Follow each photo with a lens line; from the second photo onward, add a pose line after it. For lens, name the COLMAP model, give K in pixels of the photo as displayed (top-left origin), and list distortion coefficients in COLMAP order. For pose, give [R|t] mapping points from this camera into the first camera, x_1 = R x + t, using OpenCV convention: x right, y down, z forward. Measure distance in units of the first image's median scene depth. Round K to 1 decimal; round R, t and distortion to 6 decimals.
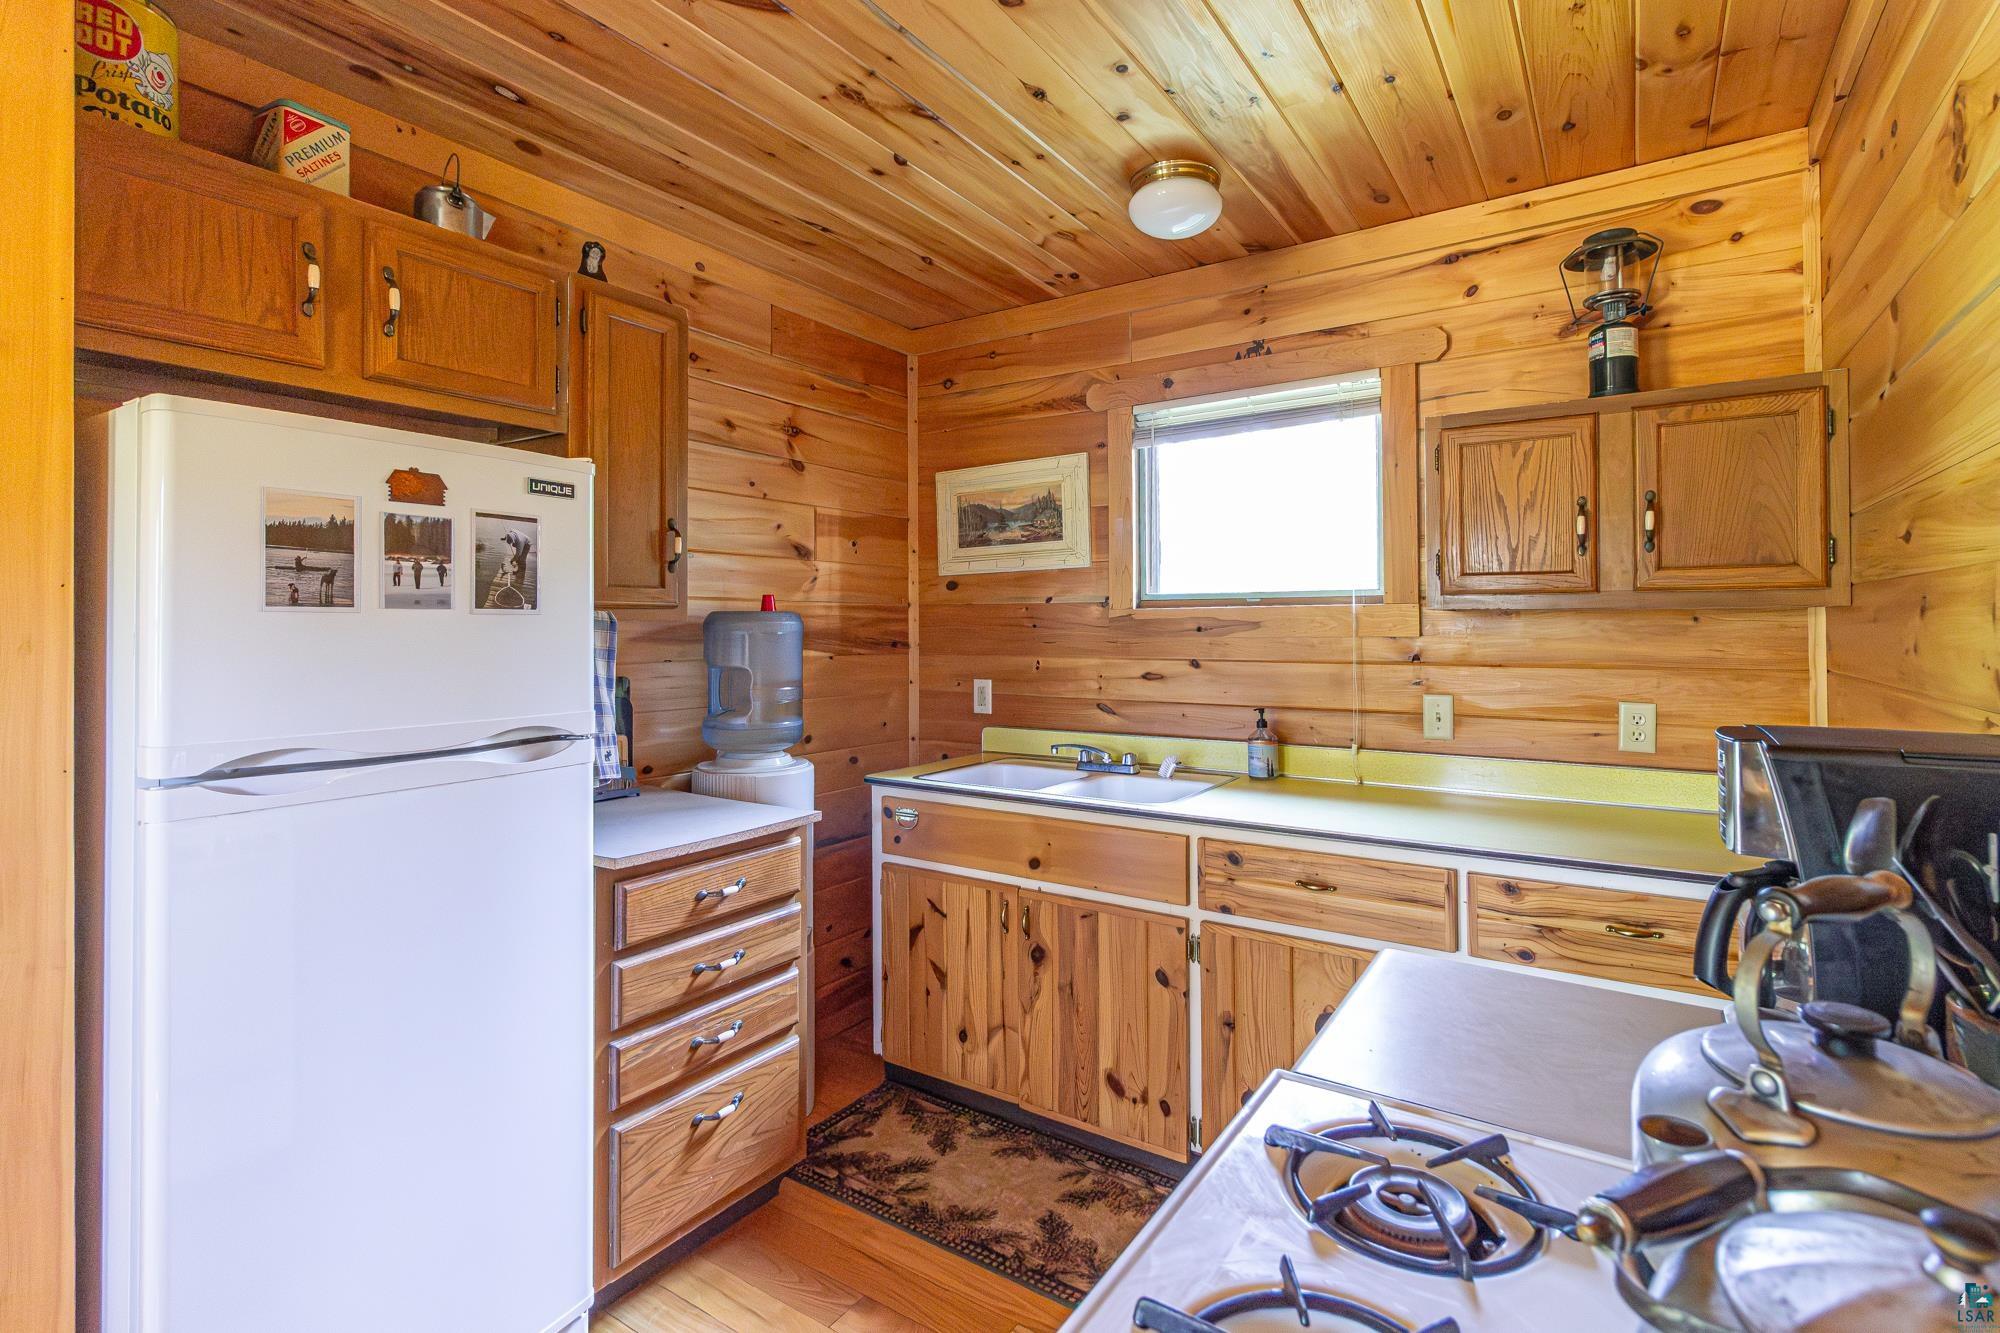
lens RADIAL K [[949.7, 0, 997.9], [0, 949.7, 616.2], [0, 0, 1]] dist [0.001192, 0.000701]
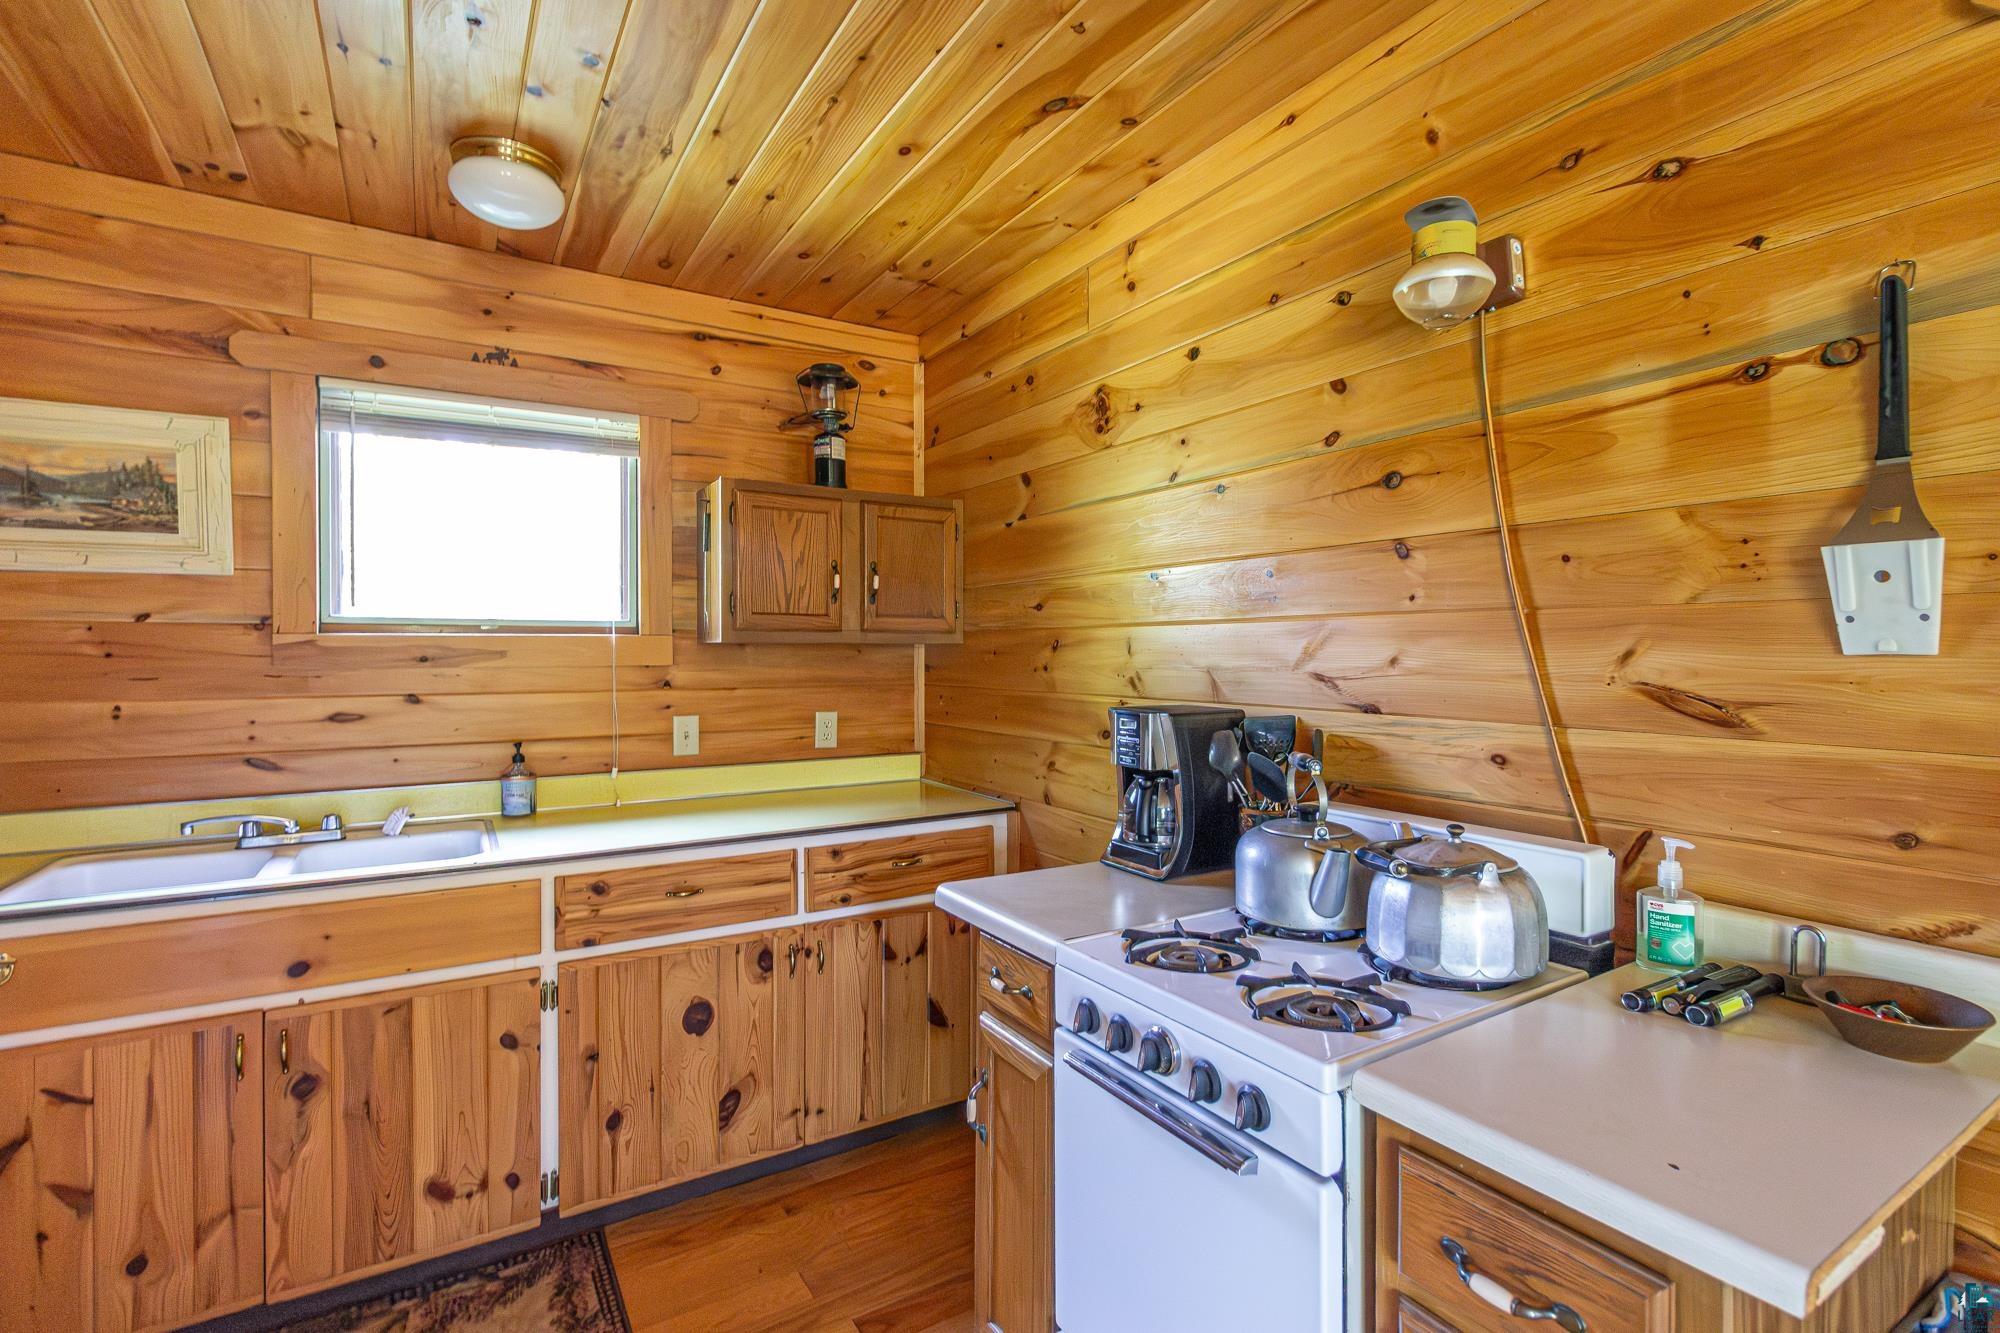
lens RADIAL K [[943.0, 0, 1059.0], [0, 943.0, 661.4], [0, 0, 1]] dist [-0.000054, 0.000099]
pose [[0.385830, -0.005005, 0.922556, -0.420241], [-0.011061, 0.999888, 0.010050, 0.001168], [-0.922504, -0.014082, 0.385731, 0.155635]]
